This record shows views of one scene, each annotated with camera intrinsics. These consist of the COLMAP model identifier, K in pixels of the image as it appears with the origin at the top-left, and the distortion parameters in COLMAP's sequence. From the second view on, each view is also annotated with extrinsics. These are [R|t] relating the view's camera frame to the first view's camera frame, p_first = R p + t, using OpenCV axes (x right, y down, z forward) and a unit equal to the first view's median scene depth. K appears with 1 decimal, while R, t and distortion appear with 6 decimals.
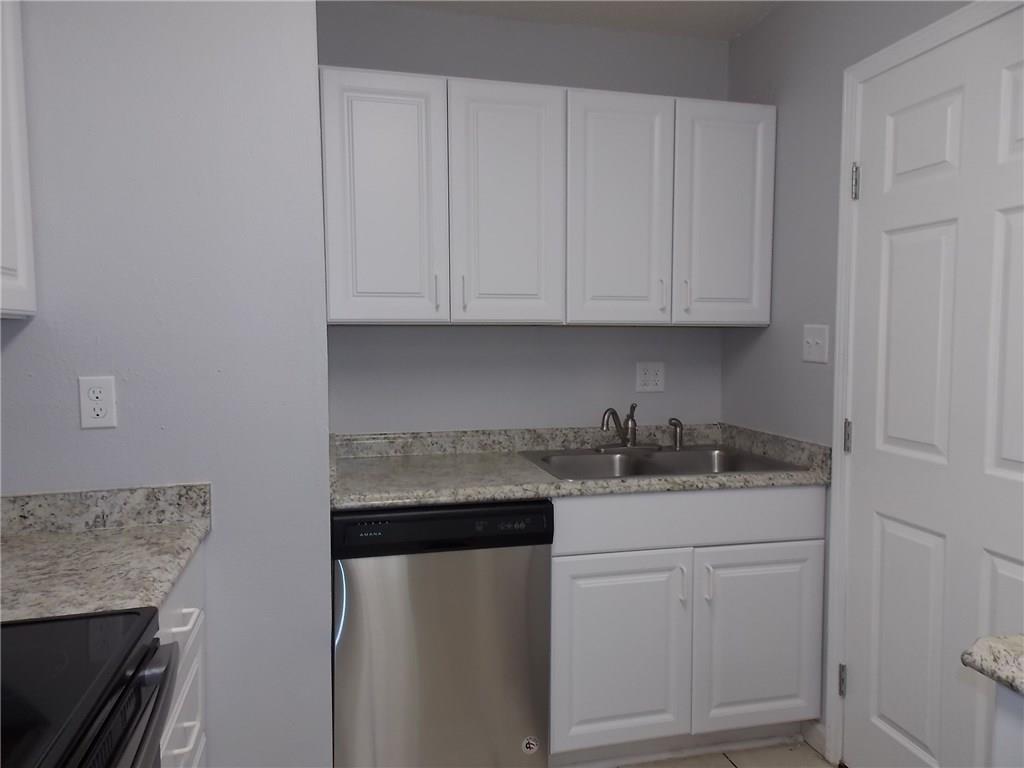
lens RADIAL K [[724.9, 0, 503.6], [0, 724.9, 383.8], [0, 0, 1]] dist [0.041506, -0.002117]
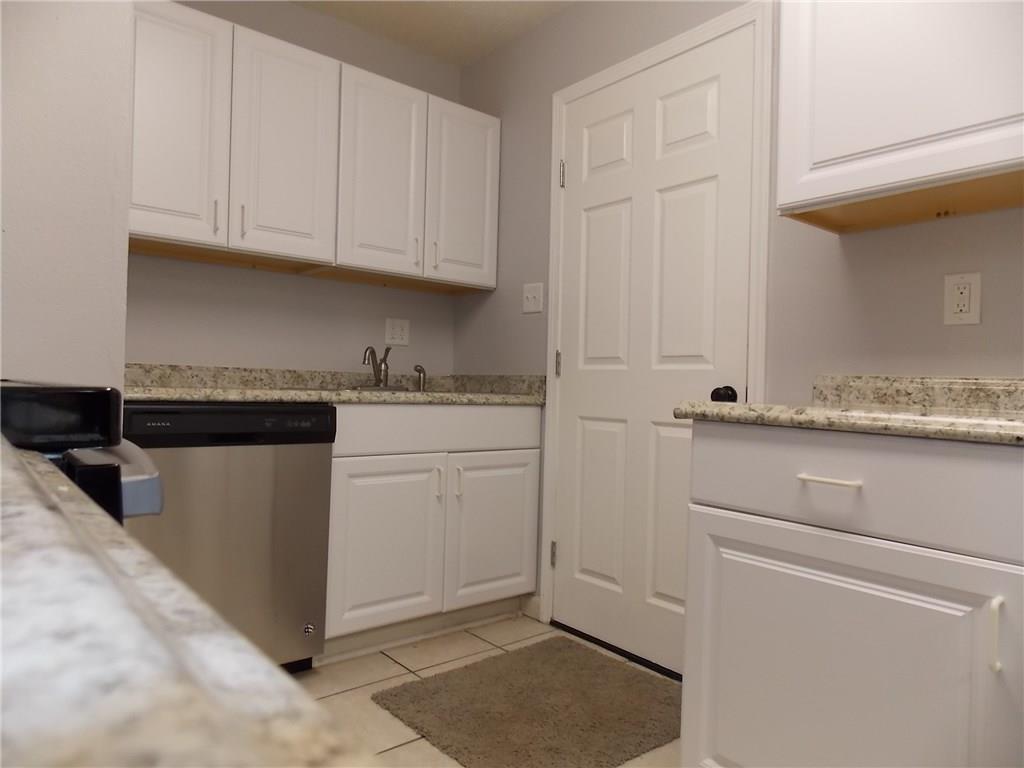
lens RADIAL K [[682.1, 0, 513.5], [0, 682.1, 379.8], [0, 0, 1]] dist [0.014366, 0.000653]
pose [[0.895780, 0.029734, 0.443502, -0.138859], [0.001390, 0.997568, -0.069689, 0.178752], [-0.444496, 0.063043, 0.893560, -0.055399]]
